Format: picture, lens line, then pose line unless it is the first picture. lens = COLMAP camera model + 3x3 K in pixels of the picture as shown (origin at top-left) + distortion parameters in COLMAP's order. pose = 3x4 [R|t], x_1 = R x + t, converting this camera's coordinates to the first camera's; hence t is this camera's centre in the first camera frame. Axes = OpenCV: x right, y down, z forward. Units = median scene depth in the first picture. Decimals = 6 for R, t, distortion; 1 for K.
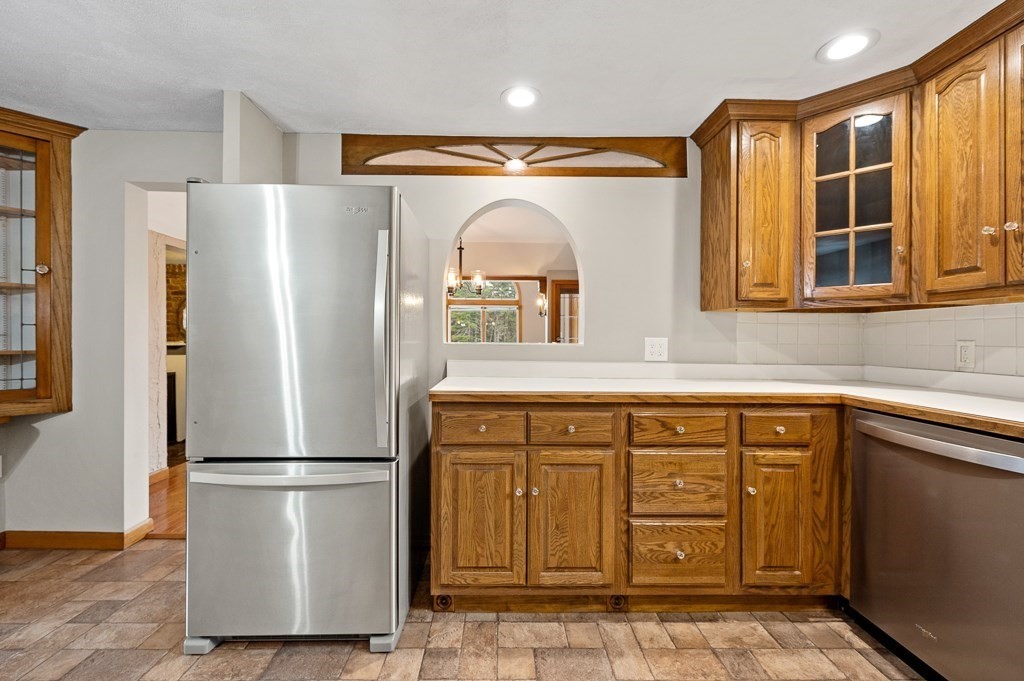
lens RADIAL K [[439.2, 0, 515.2], [0, 439.2, 341.5], [0, 0, 1]] dist [0.004311, -0.001847]
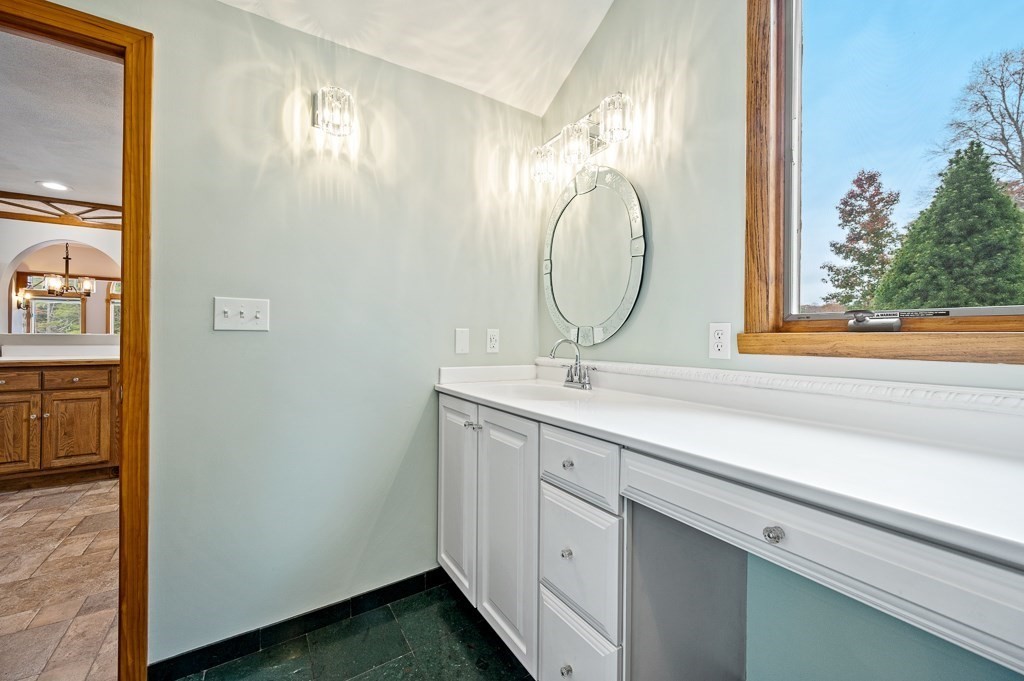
lens RADIAL K [[403.3, 0, 511.2], [0, 403.3, 336.0], [0, 0, 1]] dist [-0.001437, 0.000399]
pose [[0.852949, 0.001093, 0.521992, 0.793698], [0.001010, 0.999992, -0.003745, 0.024227], [-0.521993, 0.003721, 0.852942, -1.377957]]
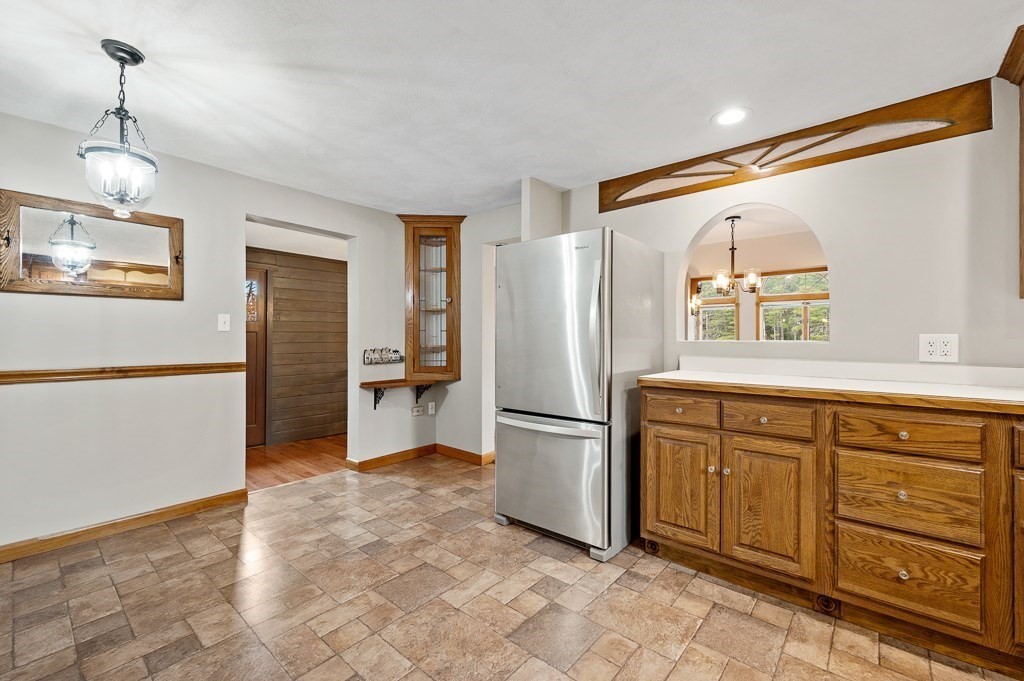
lens RADIAL K [[439.2, 0, 509.7], [0, 439.2, 337.4], [0, 0, 1]] dist [0.004311, -0.001847]
pose [[0.746957, -0.006199, -0.664843, 0.375239], [-0.002256, 0.999927, -0.011859, 0.012442], [0.664868, 0.010358, 0.746889, -0.212237]]
